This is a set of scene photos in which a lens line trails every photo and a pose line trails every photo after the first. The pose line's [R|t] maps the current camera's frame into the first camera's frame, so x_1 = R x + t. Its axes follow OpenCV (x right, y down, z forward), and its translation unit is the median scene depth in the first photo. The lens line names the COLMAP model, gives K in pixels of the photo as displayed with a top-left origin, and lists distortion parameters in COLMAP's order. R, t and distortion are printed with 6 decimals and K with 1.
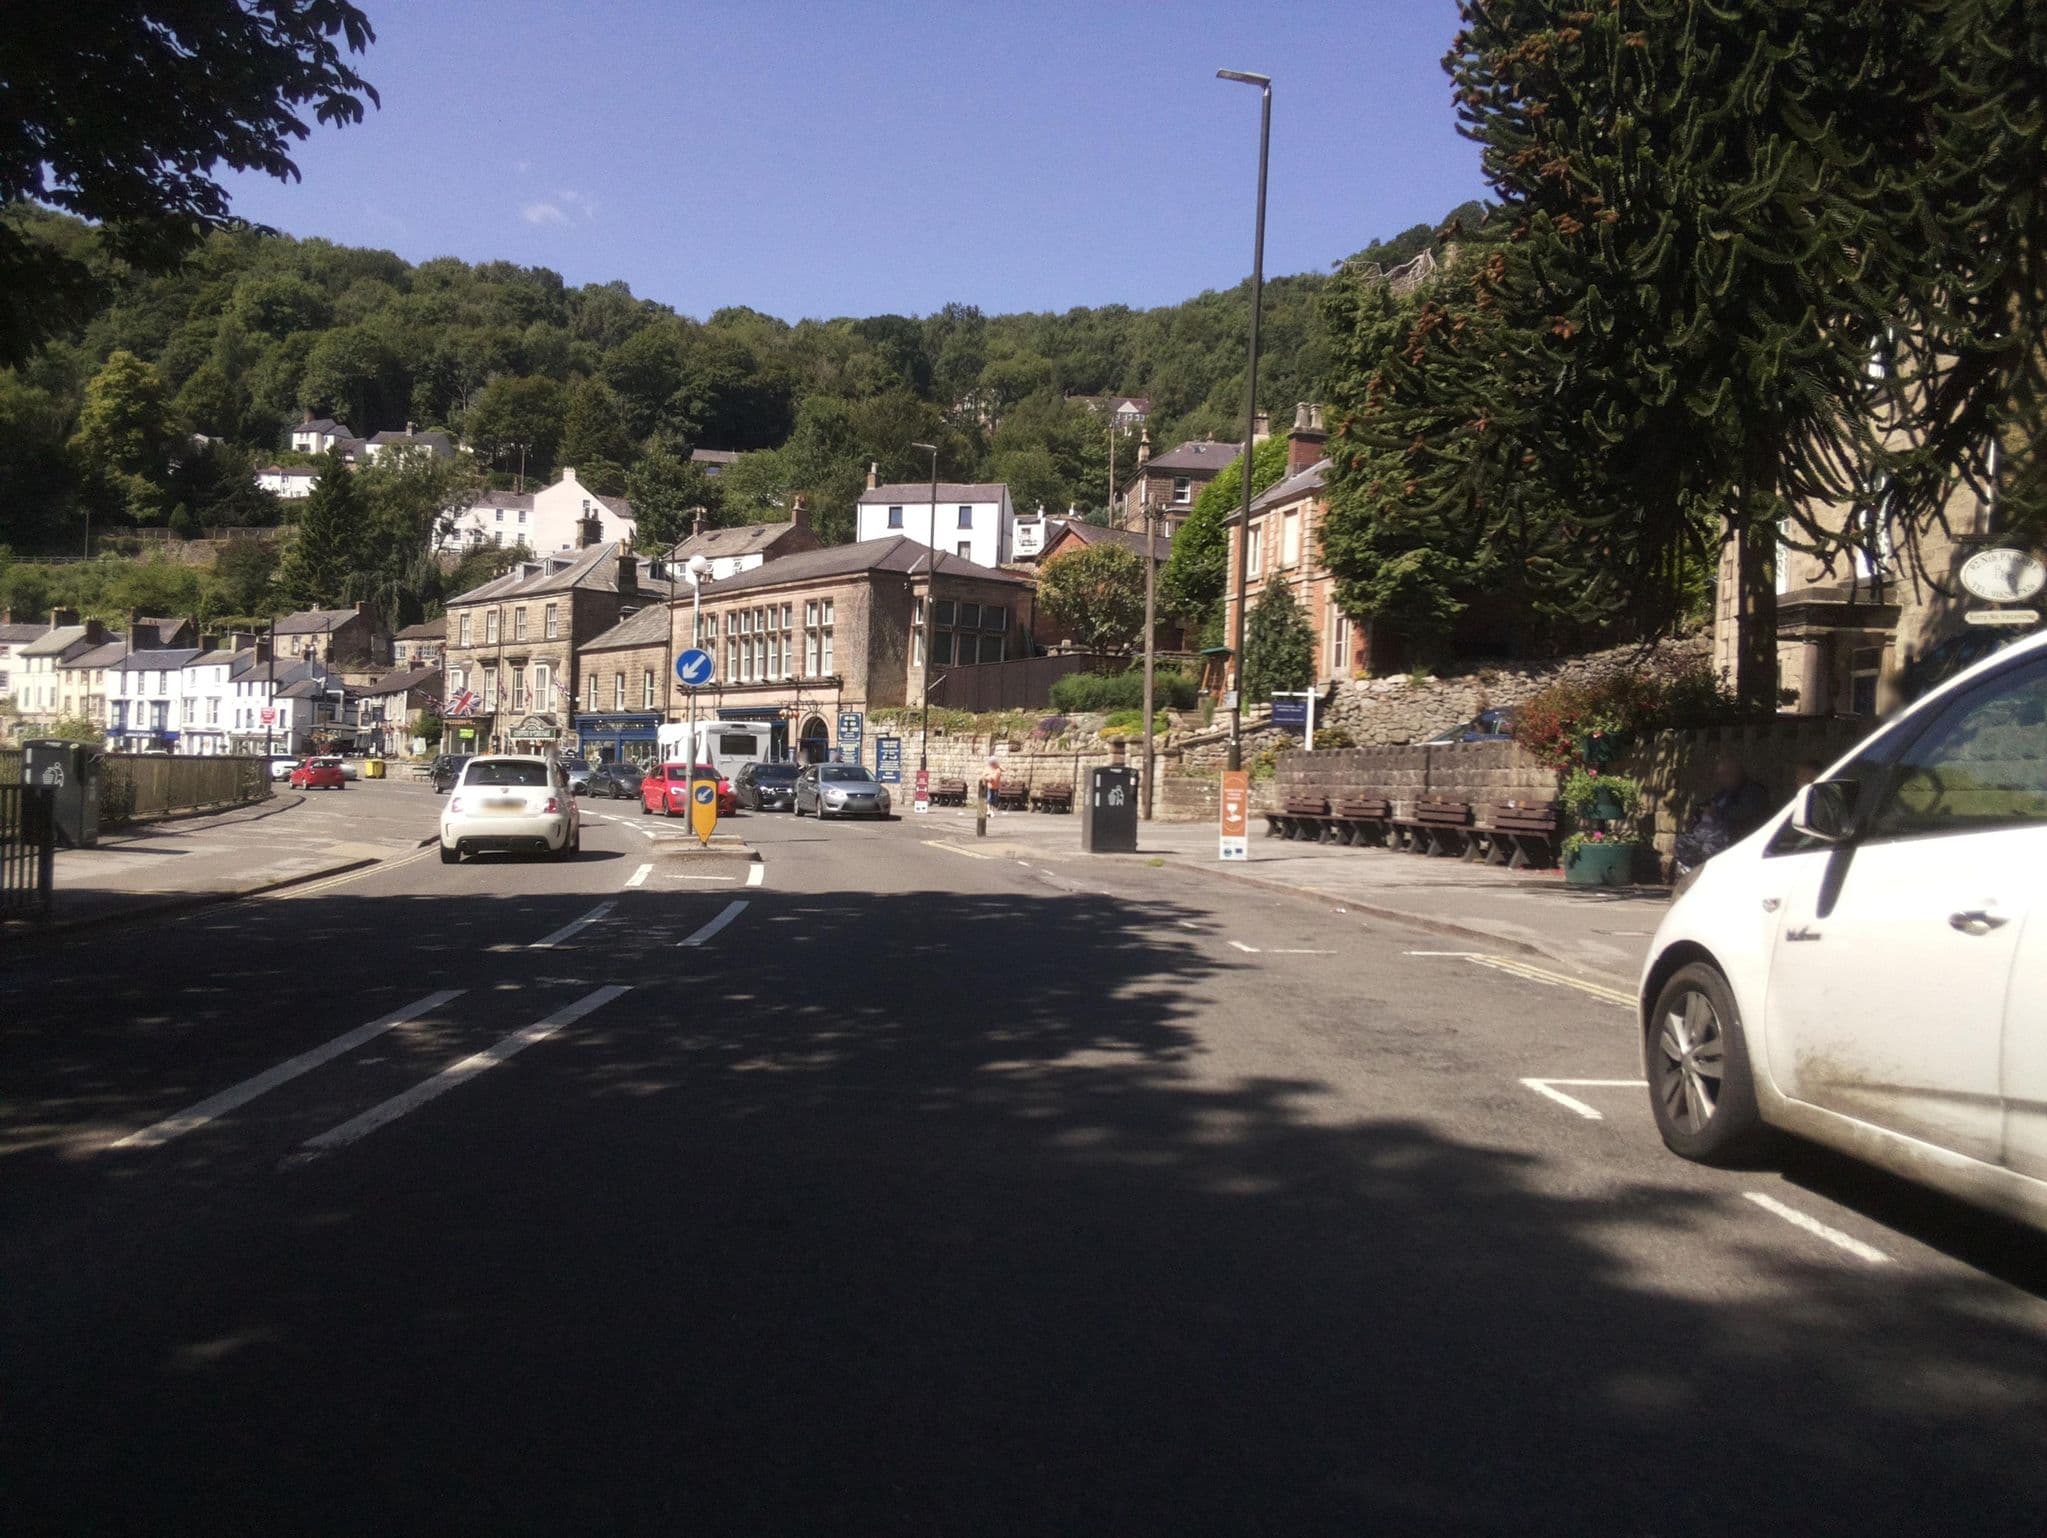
lens RADIAL K [[1522.1, 0, 1023.5], [0, 1522.1, 769.0], [0, 0, 1]] dist [0.004405, 0.000743]
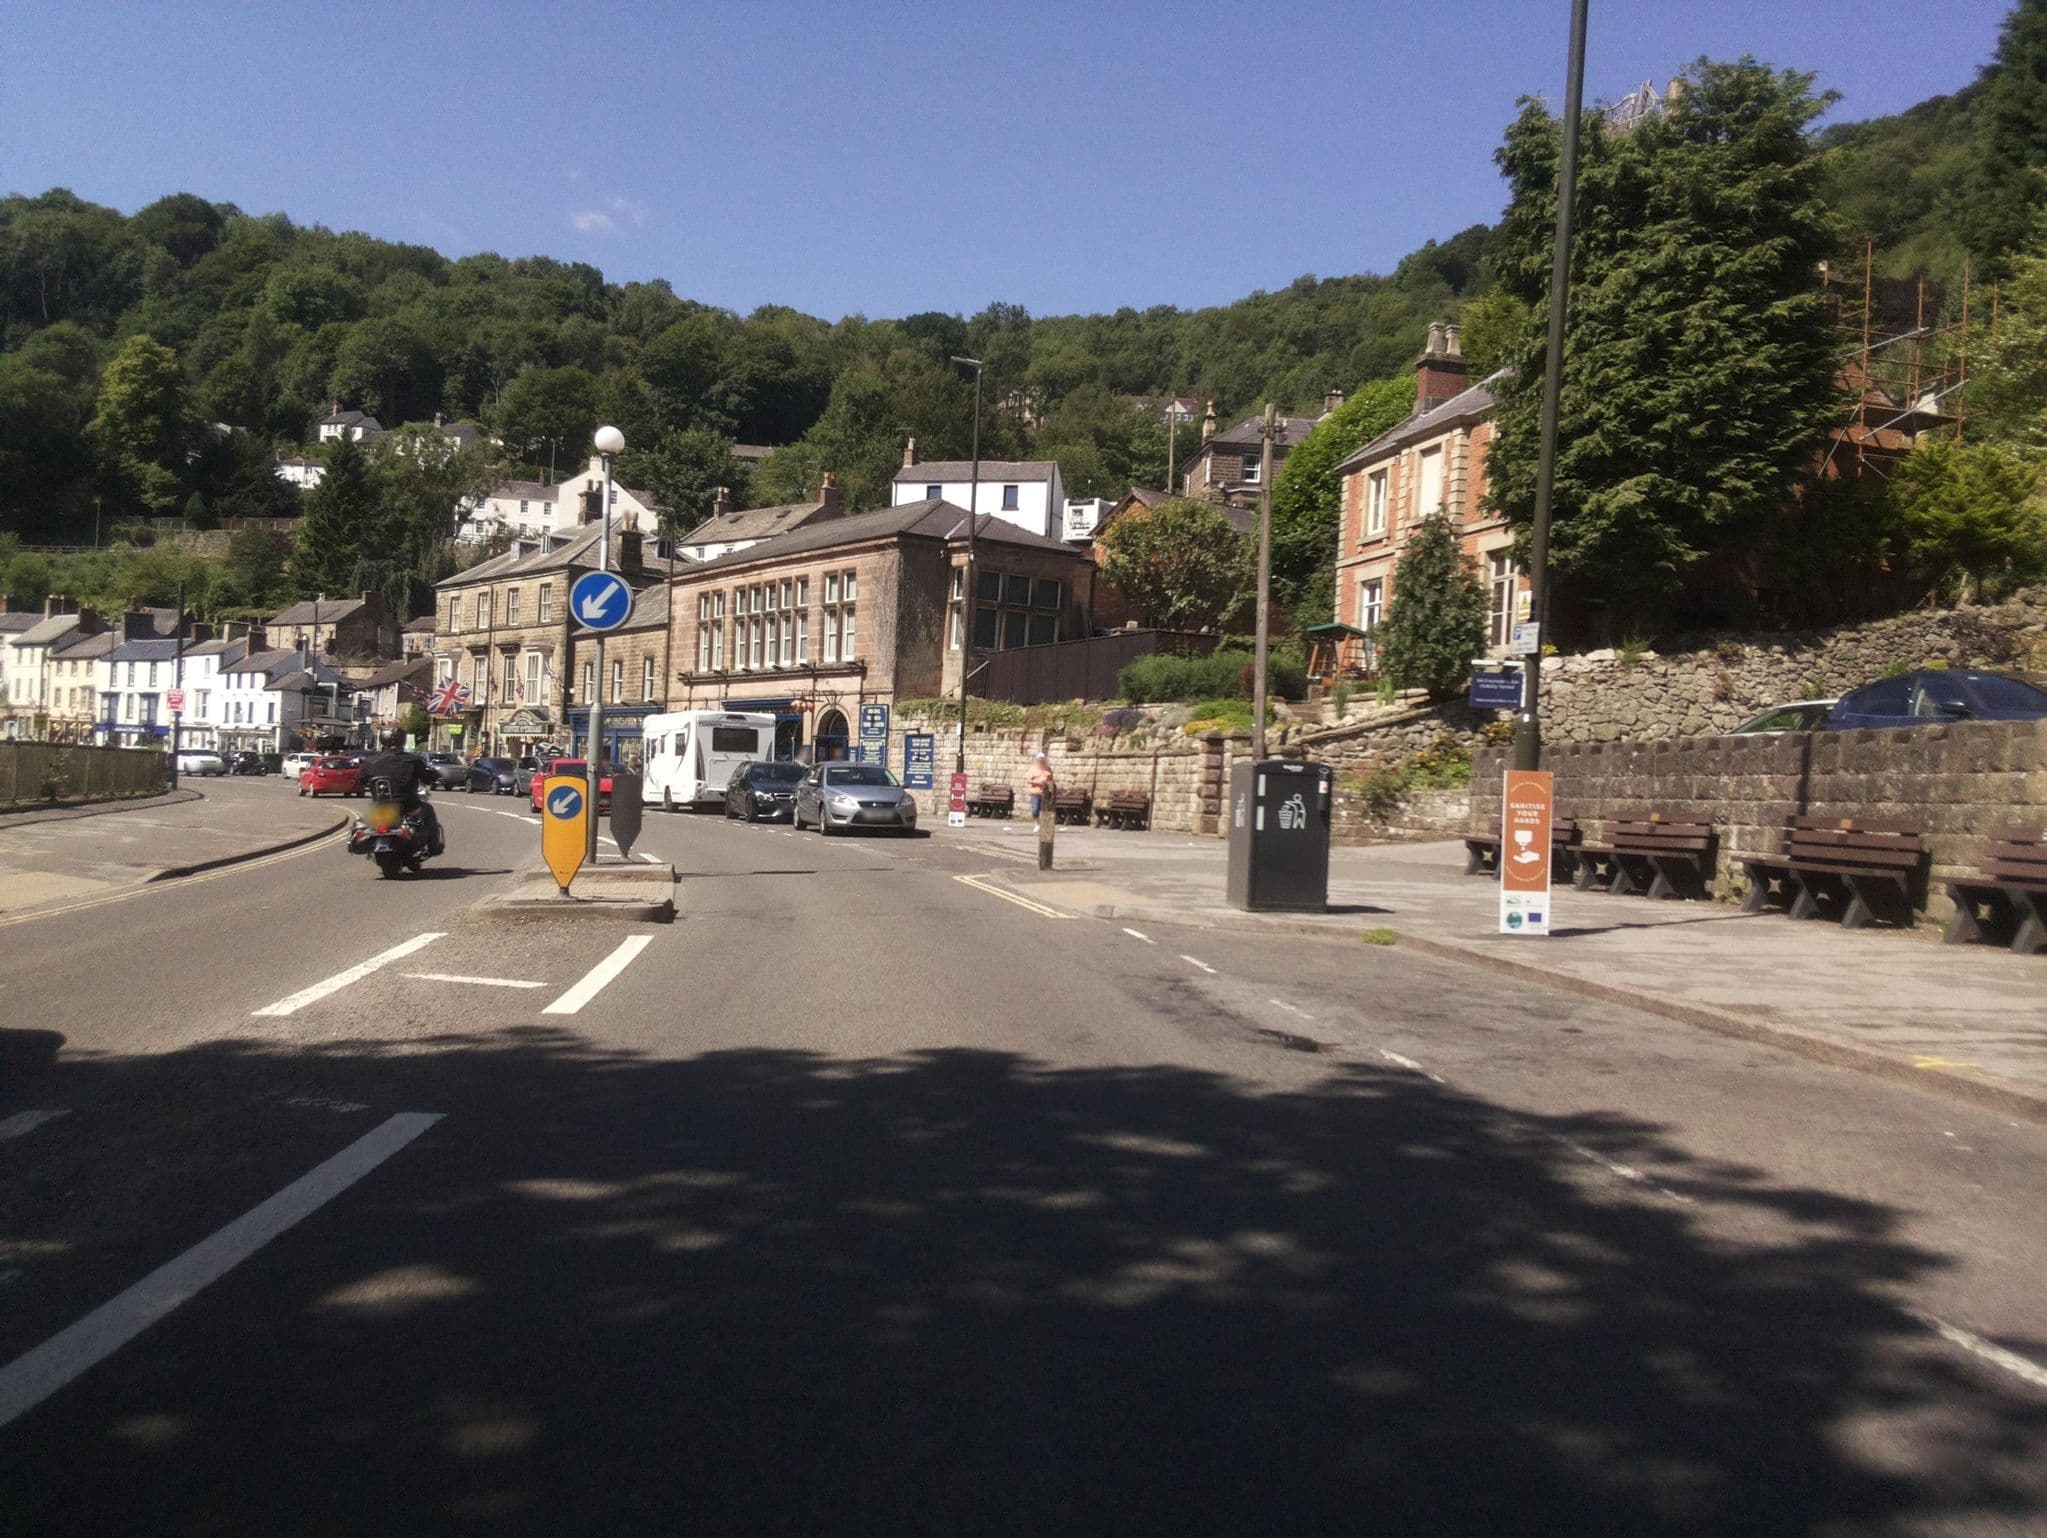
lens RADIAL K [[1474.4, 0, 1023.5], [0, 1474.4, 769.0], [0, 0, 1]] dist [0.047249, 0.001965]
pose [[0.999632, 0.011399, -0.024634, -0.008031], [-0.011553, 0.999915, -0.006120, 0.001812], [0.024563, 0.006402, 0.999678, 0.135387]]
